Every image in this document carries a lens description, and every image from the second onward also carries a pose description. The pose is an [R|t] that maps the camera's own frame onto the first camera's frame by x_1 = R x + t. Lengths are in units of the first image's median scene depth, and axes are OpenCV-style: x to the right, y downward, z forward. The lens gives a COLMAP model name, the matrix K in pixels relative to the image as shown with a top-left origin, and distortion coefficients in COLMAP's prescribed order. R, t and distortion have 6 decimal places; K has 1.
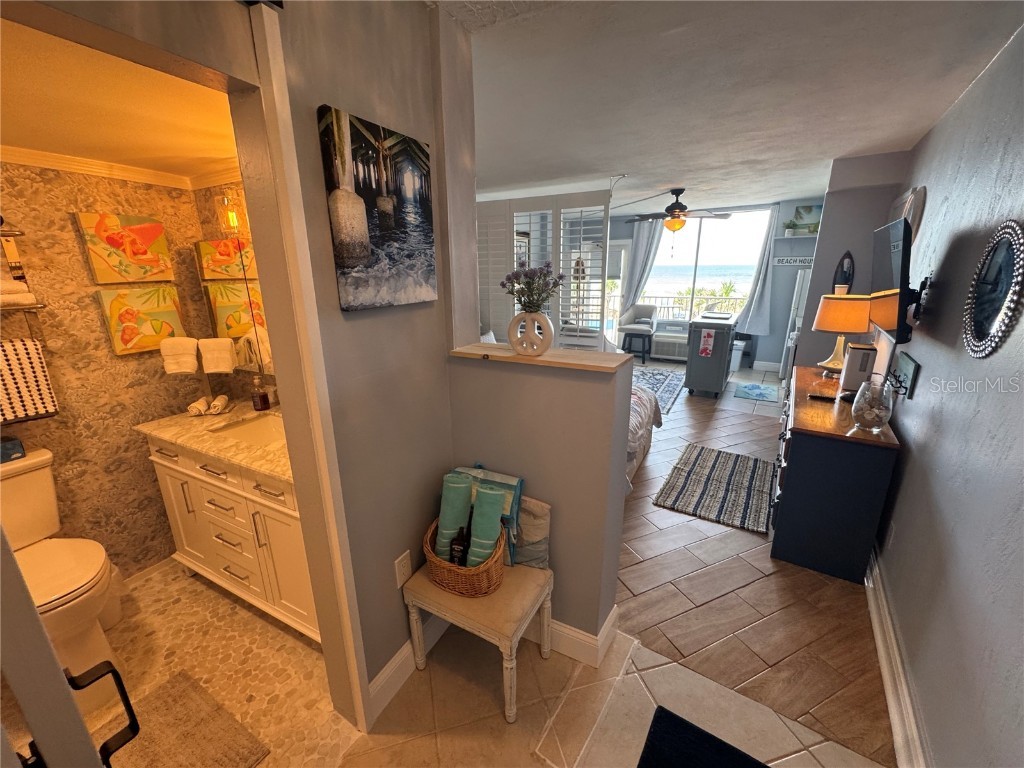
lens RADIAL K [[409.1, 0, 512.0], [0, 409.1, 385.4], [0, 0, 1]] dist [-0.003600, 0.000297]
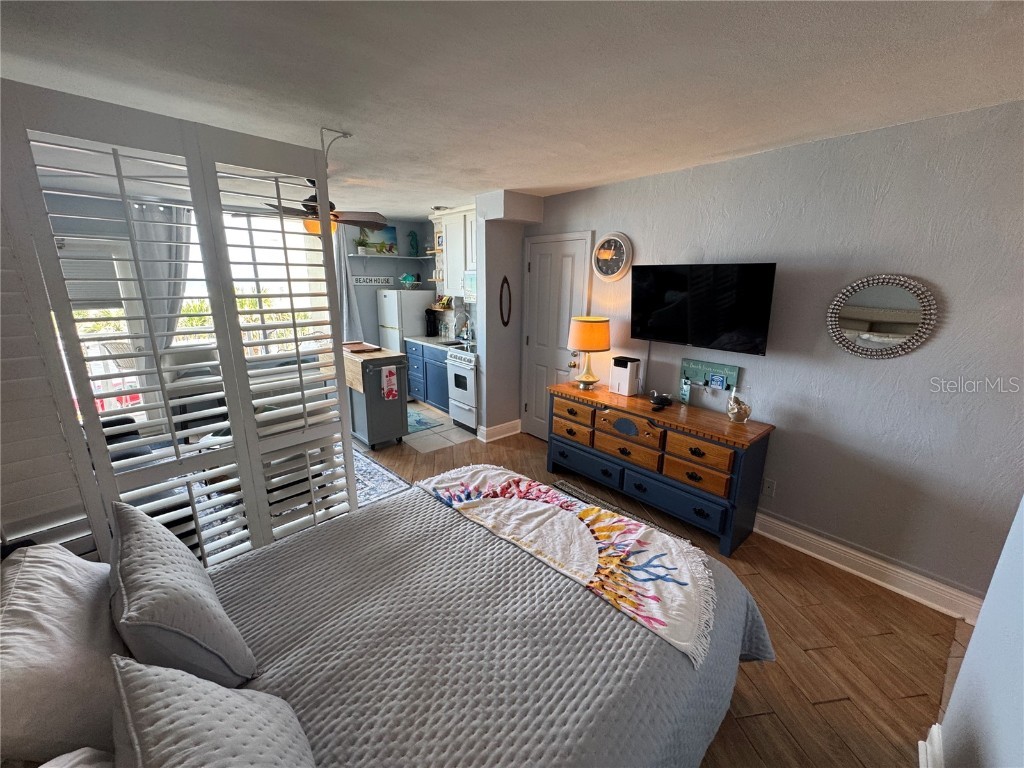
lens RADIAL K [[409.1, 0, 510.5], [0, 409.1, 386.2], [0, 0, 1]] dist [-0.003600, 0.000297]
pose [[0.262343, -0.231185, 0.936872, -0.198114], [0.254304, 0.953121, 0.163984, -0.155638], [-0.930863, 0.195230, 0.308836, 0.489206]]
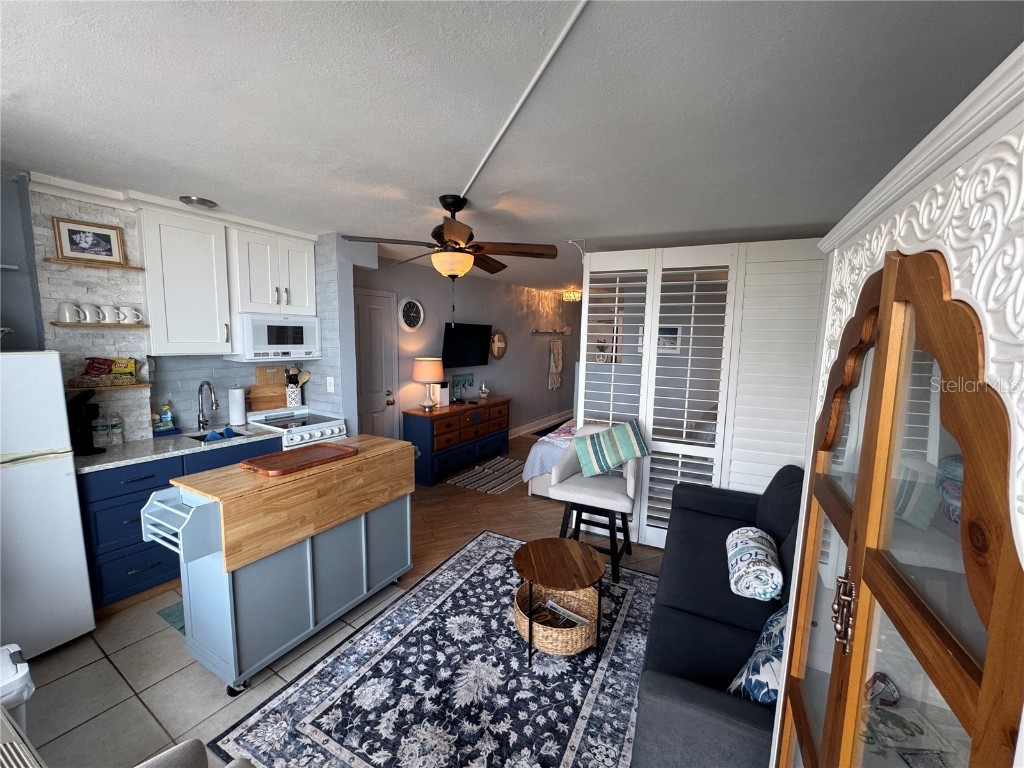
lens RADIAL K [[409.1, 0, 509.8], [0, 409.1, 384.9], [0, 0, 1]] dist [-0.003600, 0.000297]
pose [[-0.999457, -0.002642, -0.032836, 0.309699], [-0.015128, 0.922264, 0.386264, -0.406720], [0.029263, 0.386551, -0.921804, 1.374374]]
